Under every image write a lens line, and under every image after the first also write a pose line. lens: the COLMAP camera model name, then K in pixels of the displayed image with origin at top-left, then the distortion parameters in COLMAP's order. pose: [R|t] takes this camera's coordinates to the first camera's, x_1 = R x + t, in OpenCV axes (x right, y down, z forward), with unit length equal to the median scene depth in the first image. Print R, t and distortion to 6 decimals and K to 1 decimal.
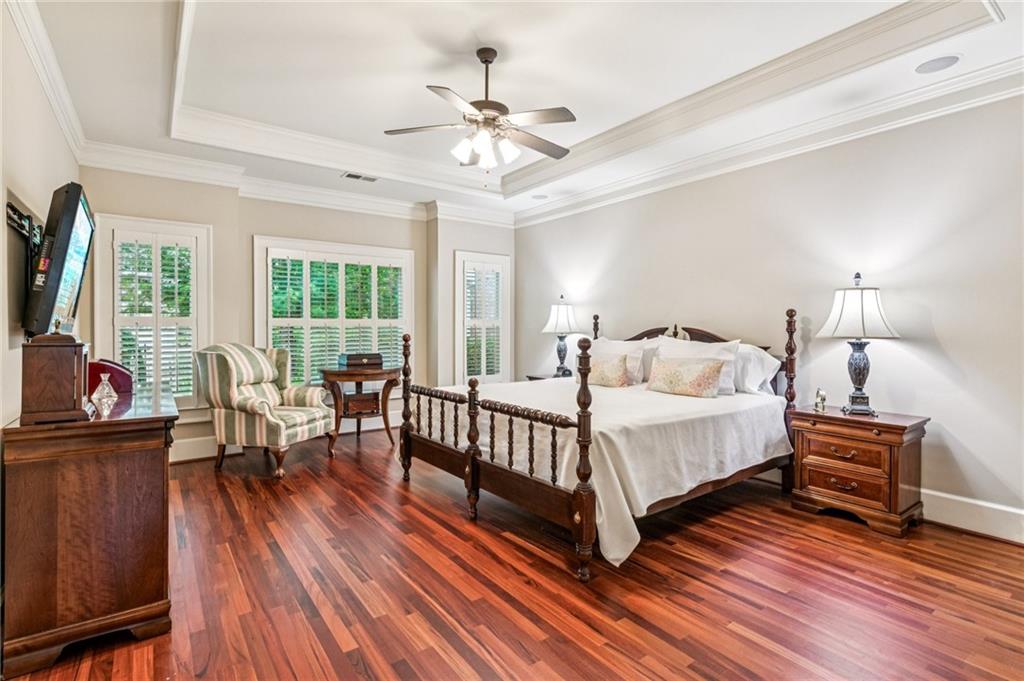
lens RADIAL K [[499.2, 0, 514.3], [0, 499.2, 334.7], [0, 0, 1]] dist [0.002640, -0.000075]
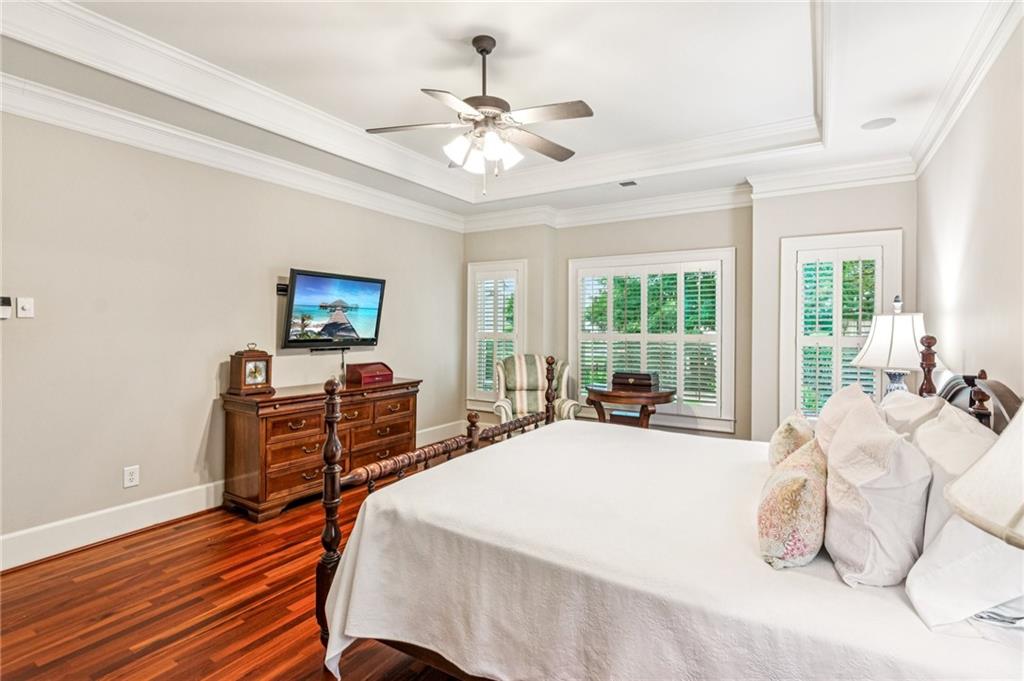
lens RADIAL K [[499.2, 0, 512.4], [0, 499.2, 334.8], [0, 0, 1]] dist [0.002640, -0.000075]
pose [[0.359549, 0.017529, -0.932962, 0.474376], [-0.020374, 0.999733, 0.010932, -0.038162], [0.932904, 0.015078, 0.359810, 0.454110]]
